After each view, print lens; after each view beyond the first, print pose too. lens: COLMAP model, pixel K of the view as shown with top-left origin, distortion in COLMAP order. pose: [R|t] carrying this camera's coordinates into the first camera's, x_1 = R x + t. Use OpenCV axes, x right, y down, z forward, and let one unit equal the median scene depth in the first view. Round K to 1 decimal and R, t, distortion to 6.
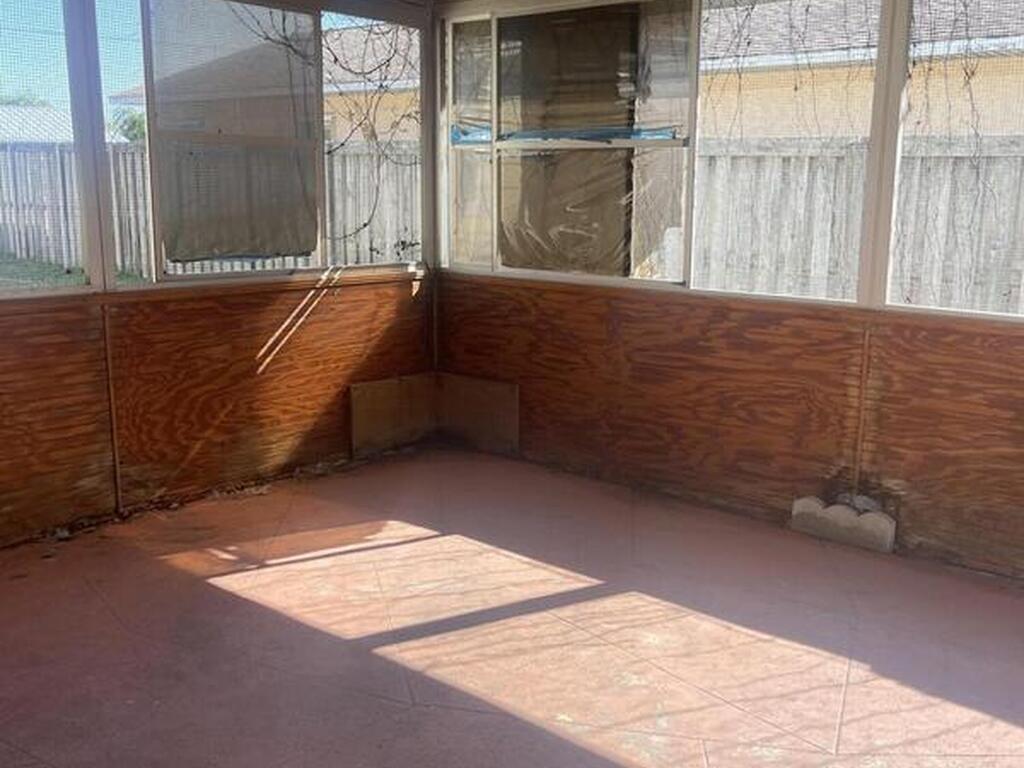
lens RADIAL K [[1030.9, 0, 525.9], [0, 1030.9, 382.5], [0, 0, 1]] dist [0.043429, -0.014709]
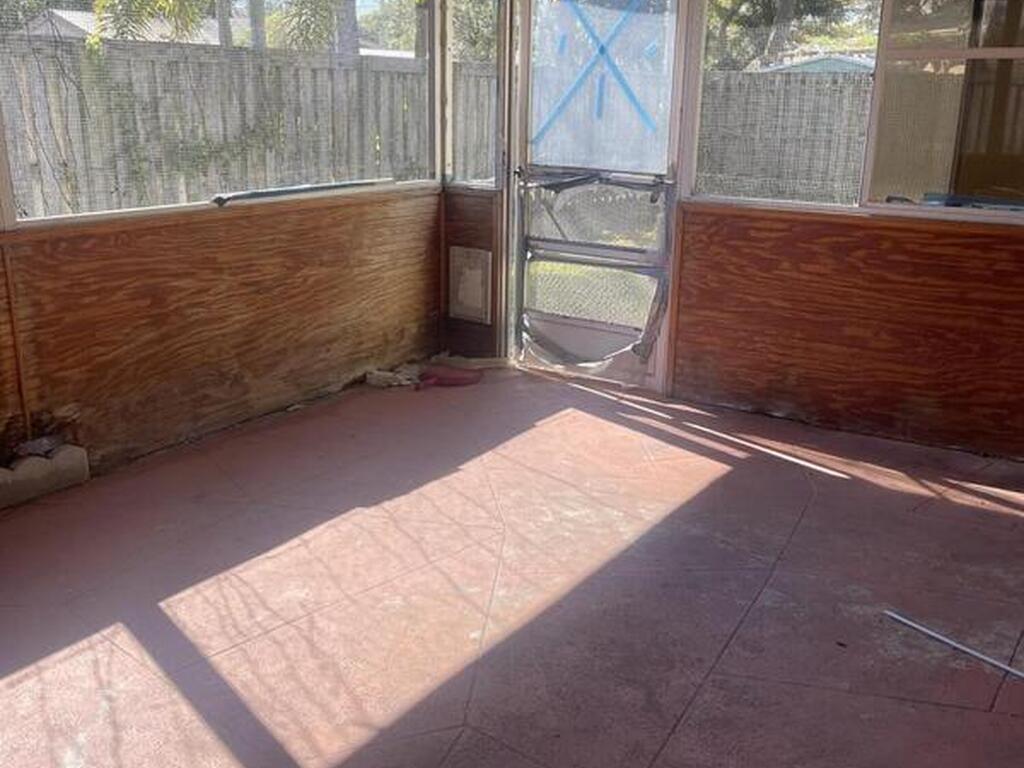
lens RADIAL K [[1030.9, 0, 525.9], [0, 1030.9, 382.5], [0, 0, 1]] dist [0.043429, -0.014709]
pose [[-0.125440, -0.289193, 0.949016, -0.604397], [0.175298, 0.935060, 0.308111, -0.148212], [-0.976491, 0.205010, -0.066599, 0.681063]]
